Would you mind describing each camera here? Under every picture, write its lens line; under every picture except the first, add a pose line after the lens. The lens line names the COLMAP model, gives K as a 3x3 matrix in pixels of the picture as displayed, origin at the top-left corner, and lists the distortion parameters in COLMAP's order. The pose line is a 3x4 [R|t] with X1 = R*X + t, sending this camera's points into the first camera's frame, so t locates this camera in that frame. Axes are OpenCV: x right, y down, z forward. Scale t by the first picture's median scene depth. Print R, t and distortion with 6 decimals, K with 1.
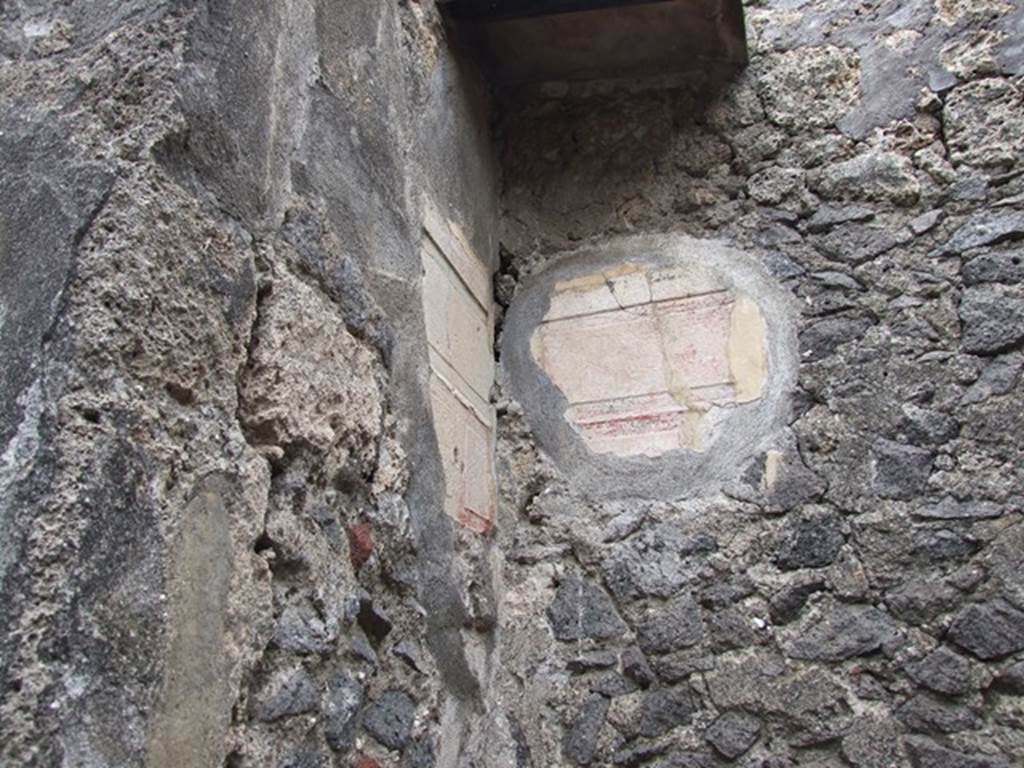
lens RADIAL K [[838.8, 0, 531.8], [0, 838.8, 375.9], [0, 0, 1]] dist [-0.054610, 0.056428]
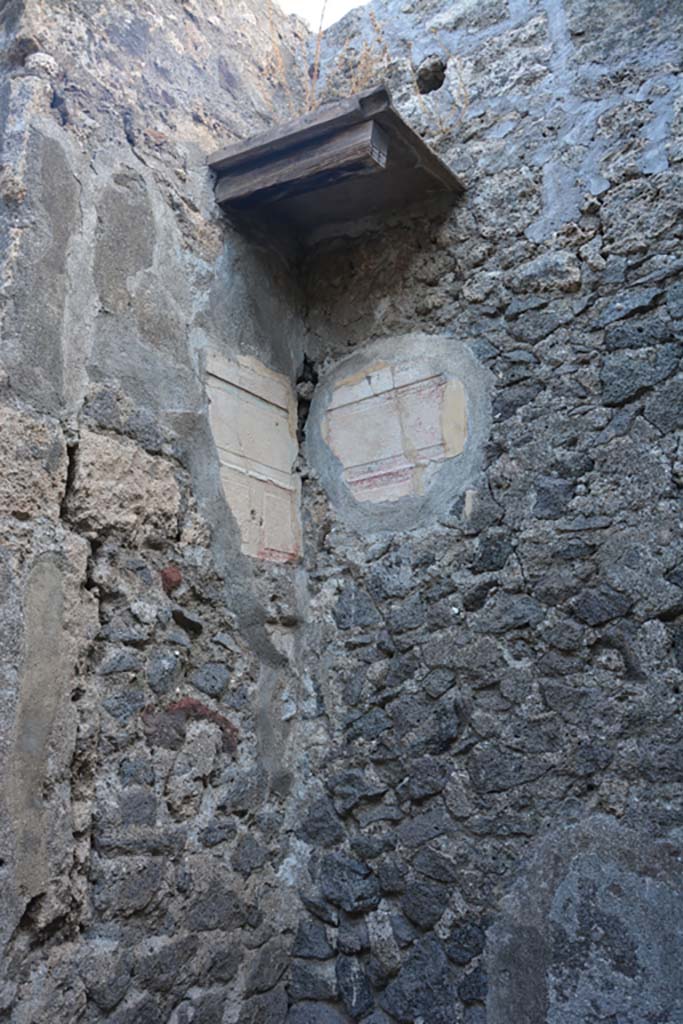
lens RADIAL K [[740.0, 0, 341.5], [0, 740.0, 512.0], [0, 0, 1]] dist [-0.147186, 0.098506]
pose [[0.963291, -0.091002, -0.252564, 0.398554], [0.124847, 0.984726, 0.121360, -0.053119], [0.237663, -0.148437, 0.959939, -0.250098]]
